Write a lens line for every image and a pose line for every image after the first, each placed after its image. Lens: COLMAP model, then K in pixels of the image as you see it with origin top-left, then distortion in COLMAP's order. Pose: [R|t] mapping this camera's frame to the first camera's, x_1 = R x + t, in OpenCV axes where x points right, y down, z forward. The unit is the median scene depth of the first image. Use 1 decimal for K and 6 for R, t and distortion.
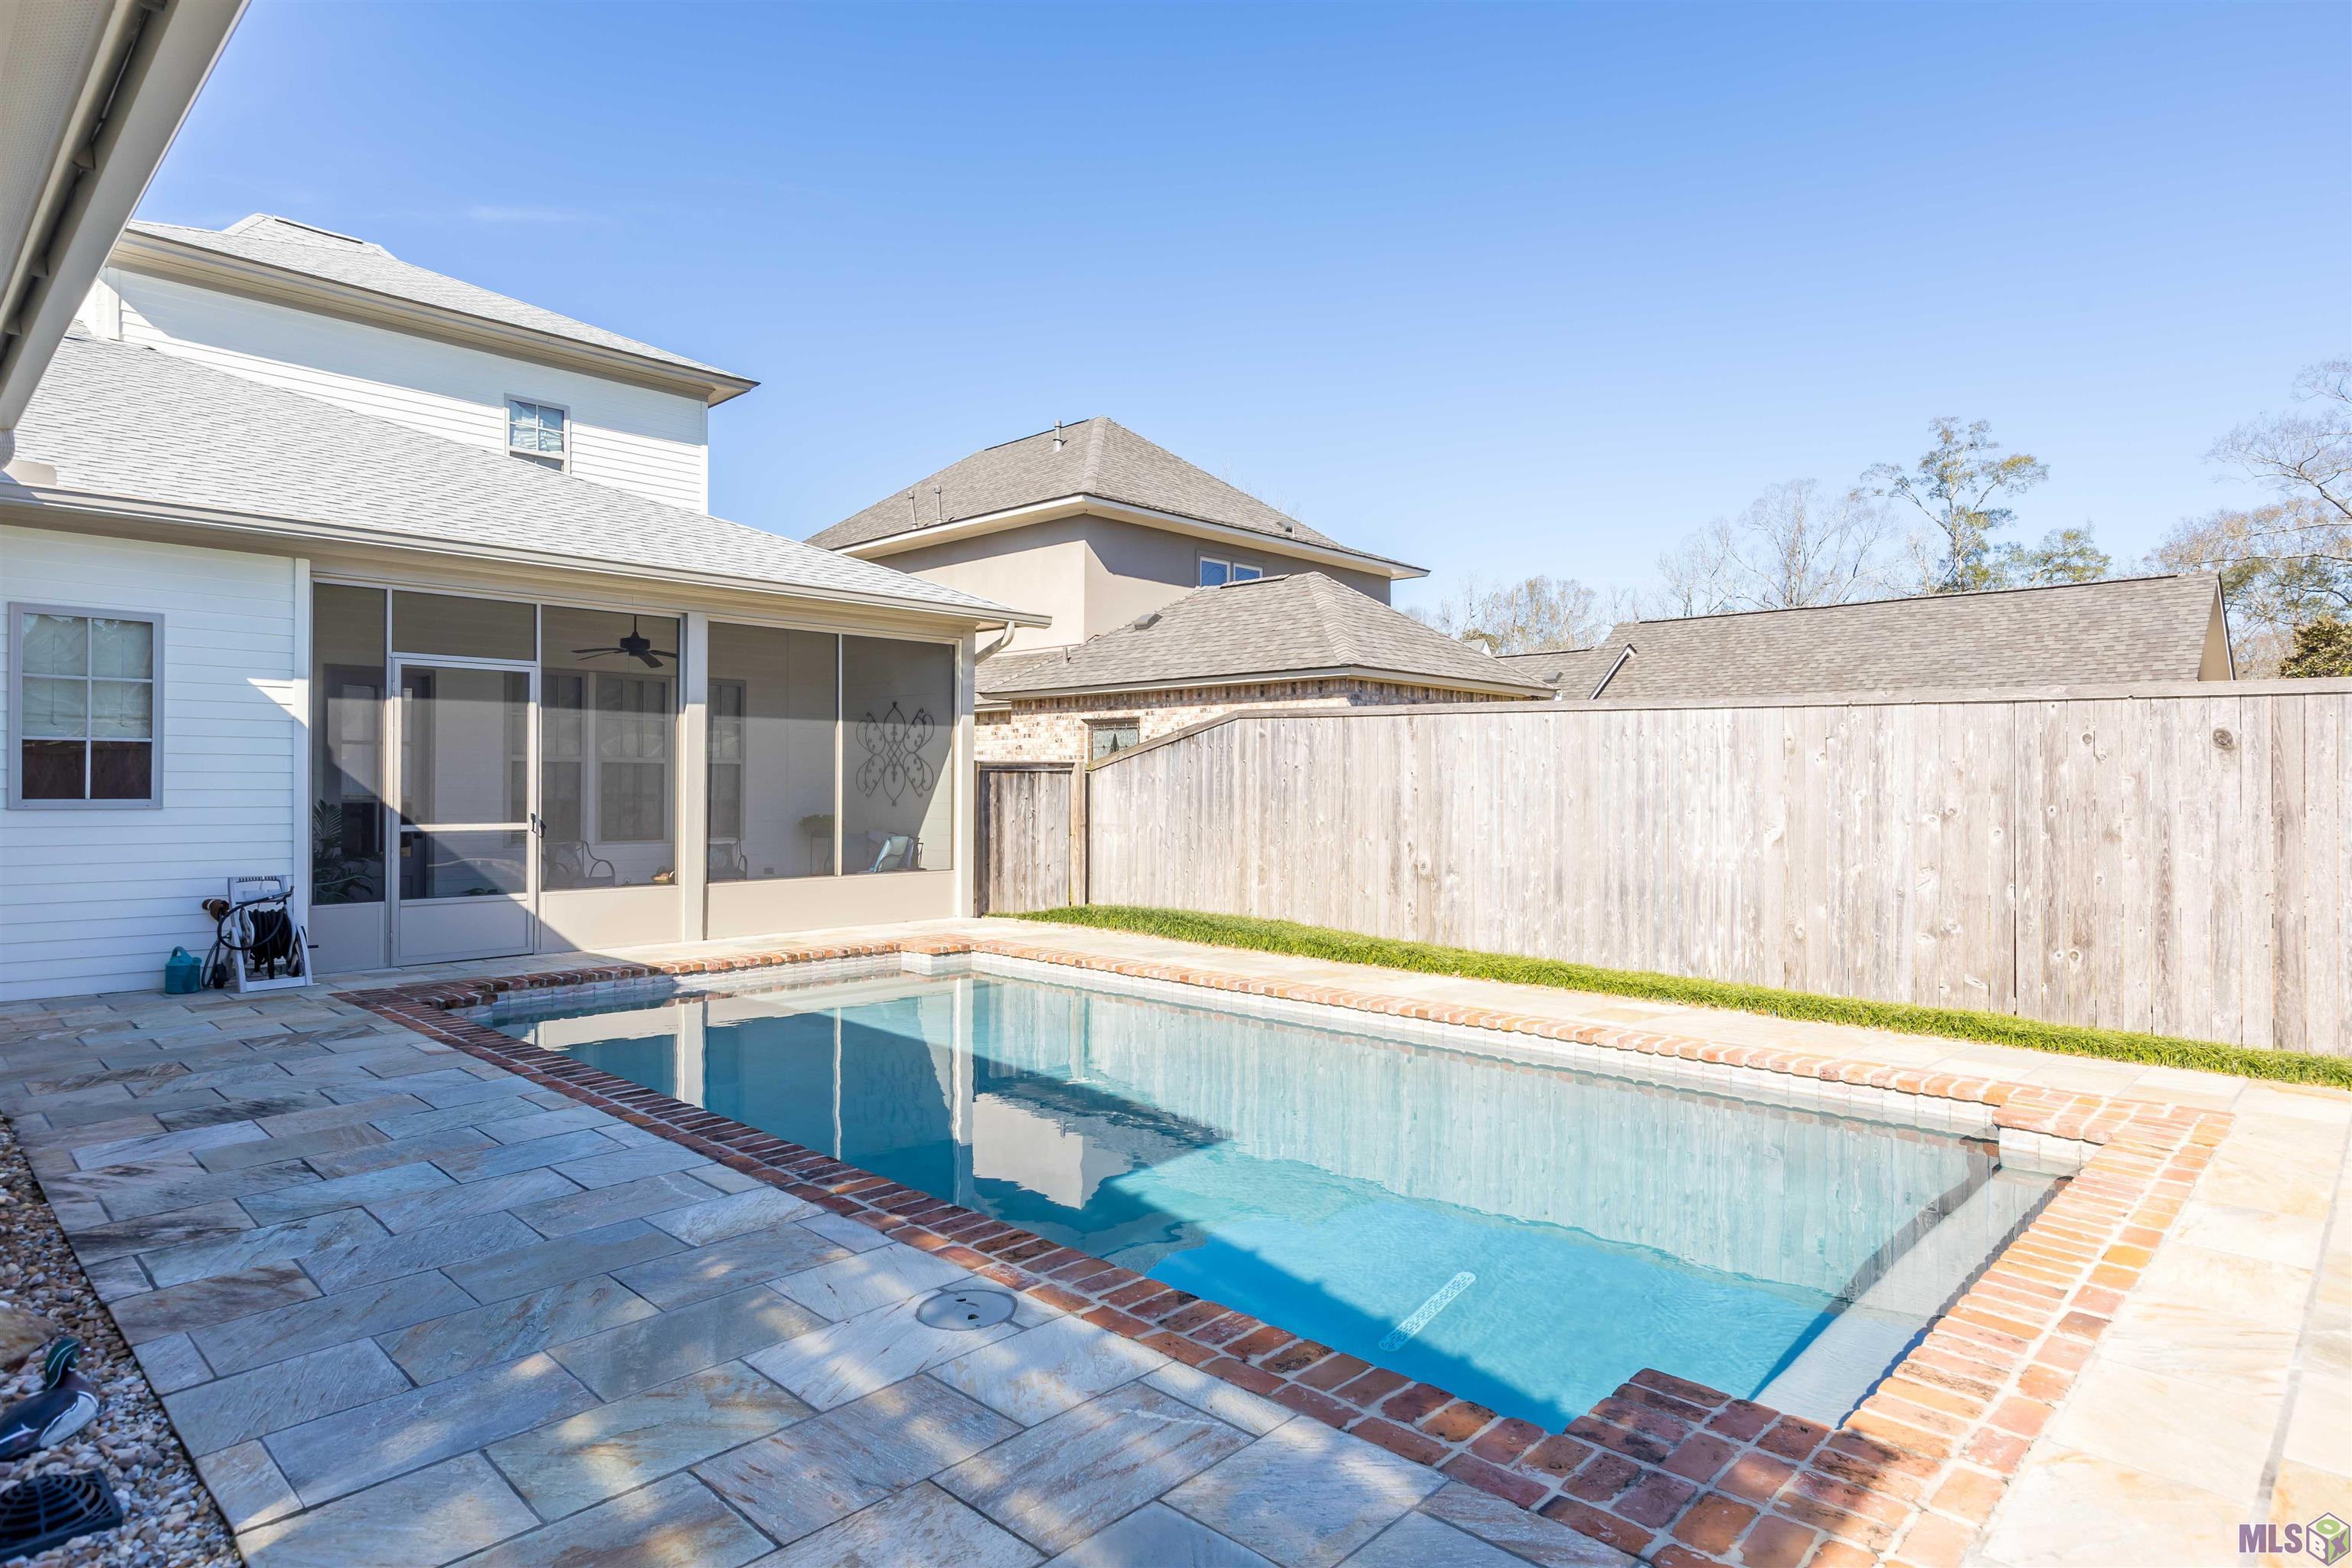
lens RADIAL K [[1297.0, 0, 1177.7], [0, 1297.0, 772.5], [0, 0, 1]] dist [-0.006277, -0.001292]
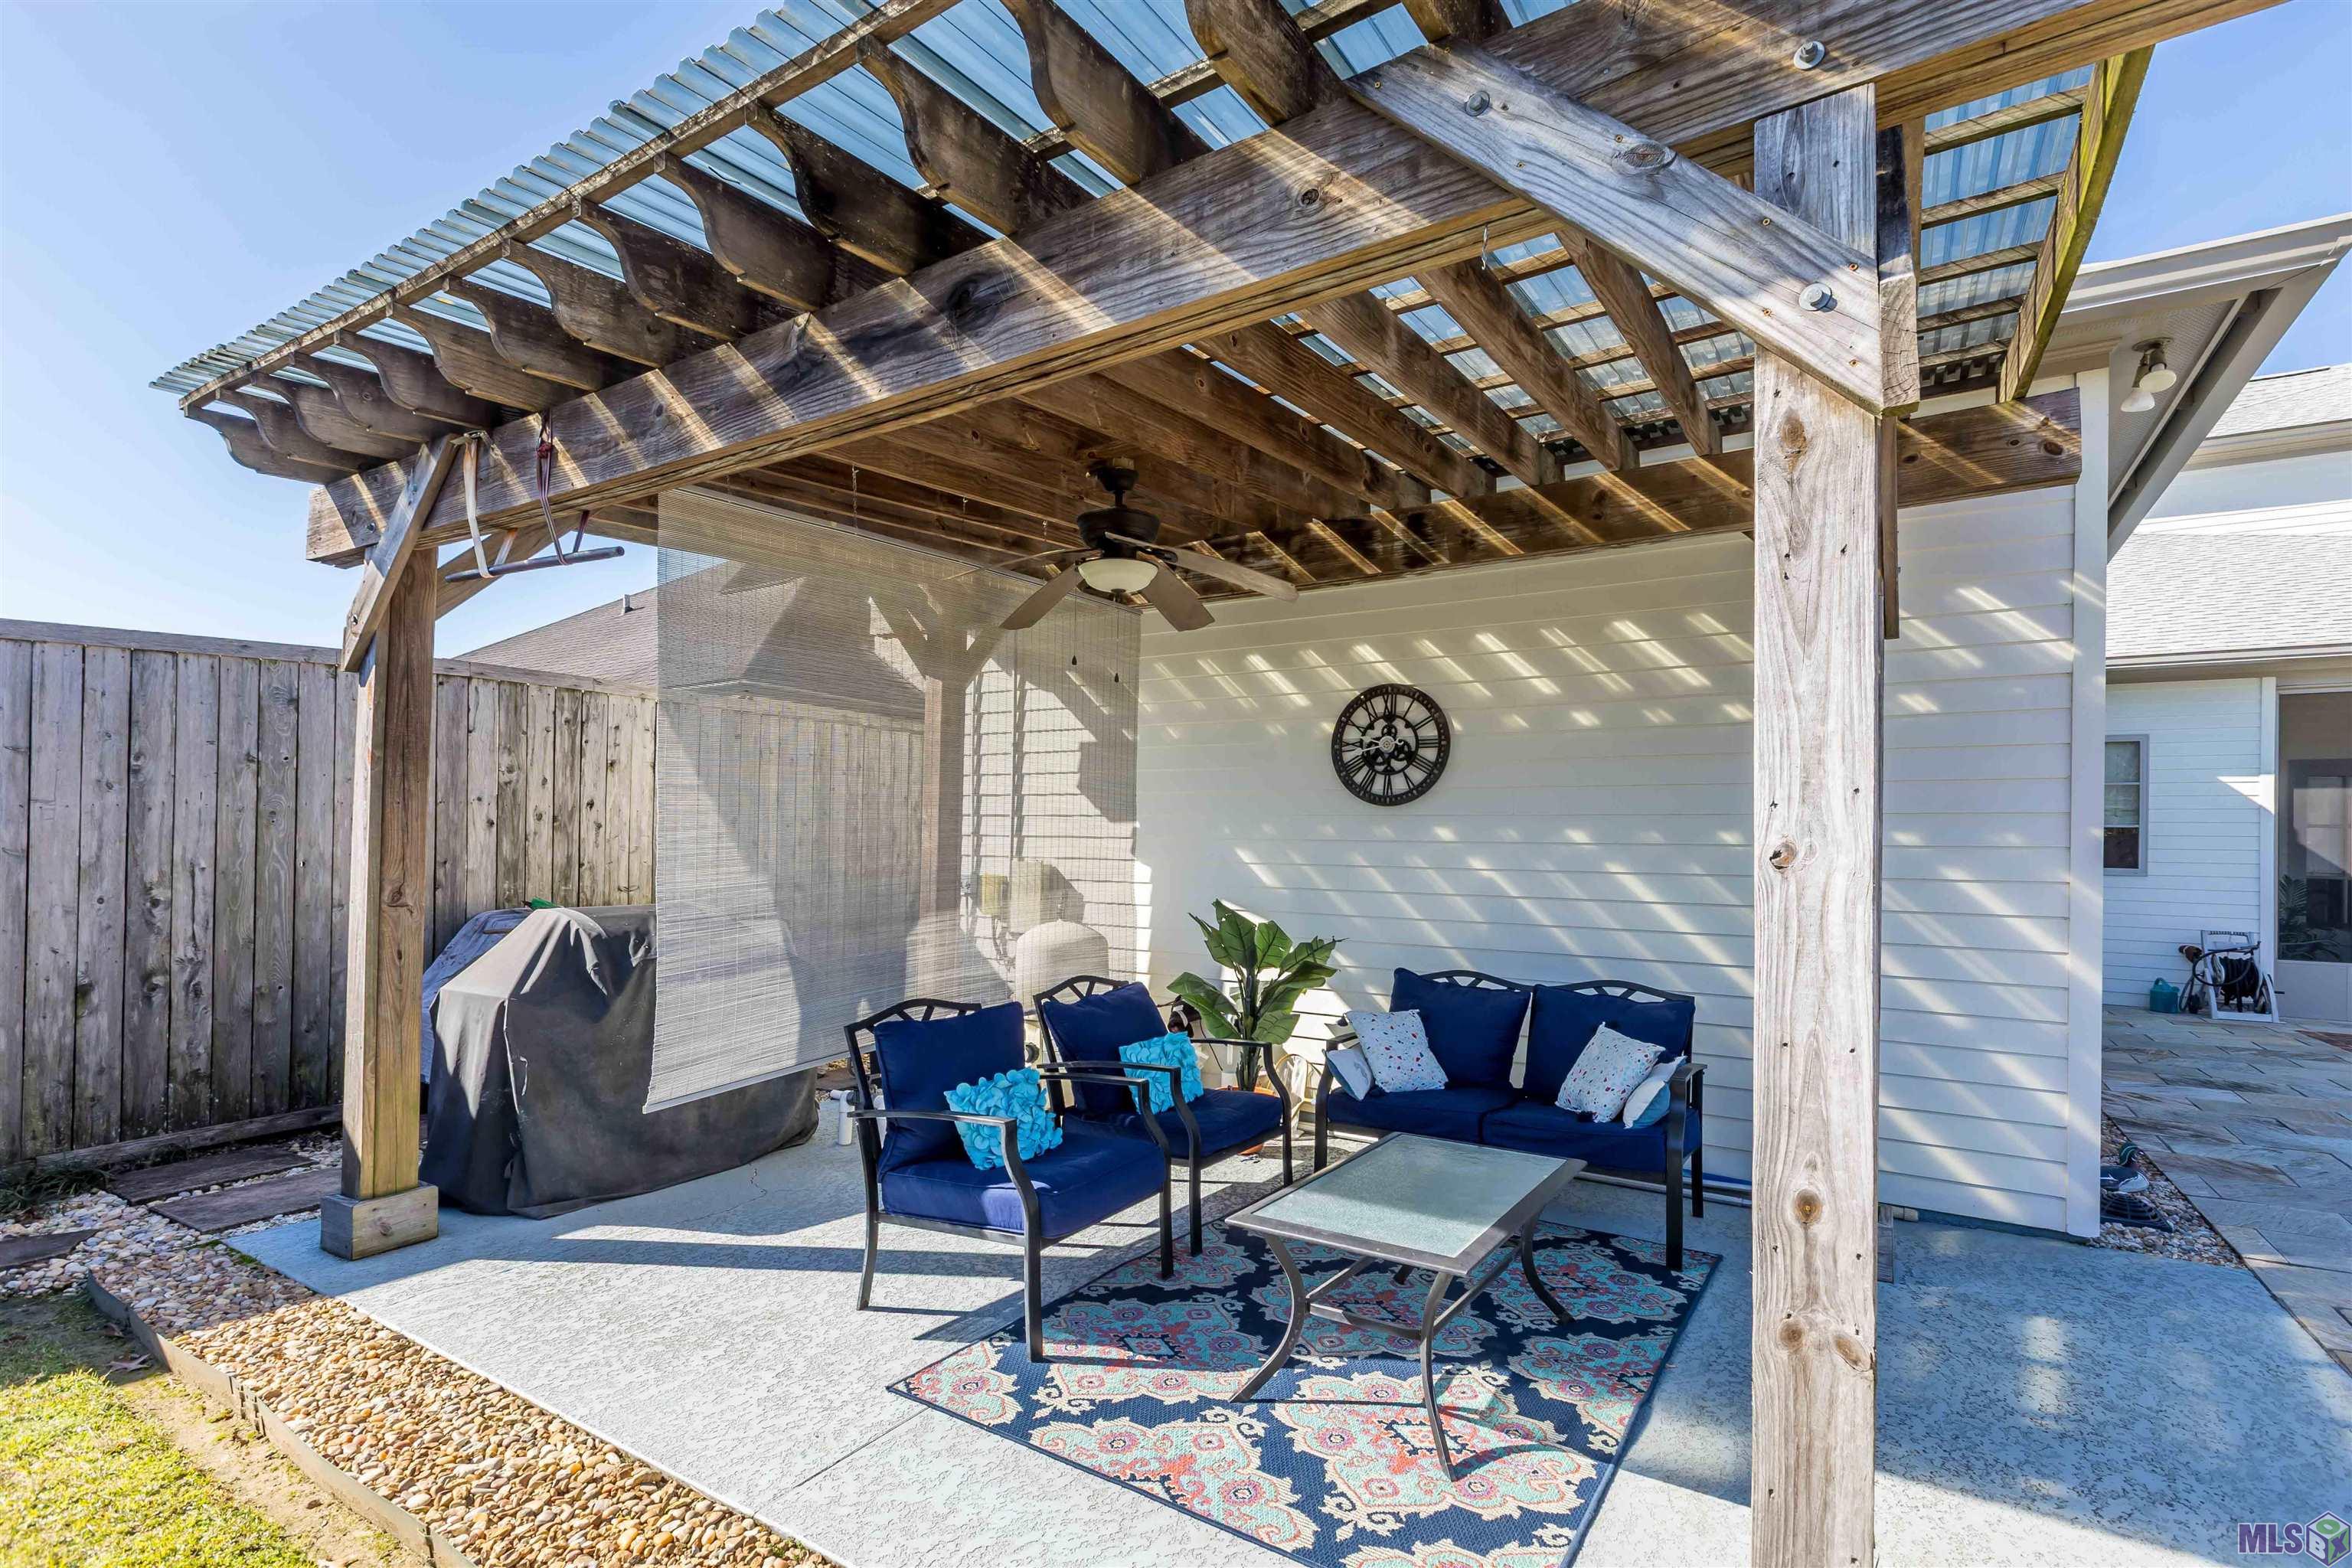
lens RADIAL K [[1072.0, 0, 1206.4], [0, 1072.0, 839.2], [0, 0, 1]] dist [0.004869, 0.001167]
pose [[0.202839, -0.009160, -0.979169, 0.130064], [-0.012173, 0.999855, -0.011875, 0.014558], [0.979137, 0.014328, 0.202698, -0.209294]]
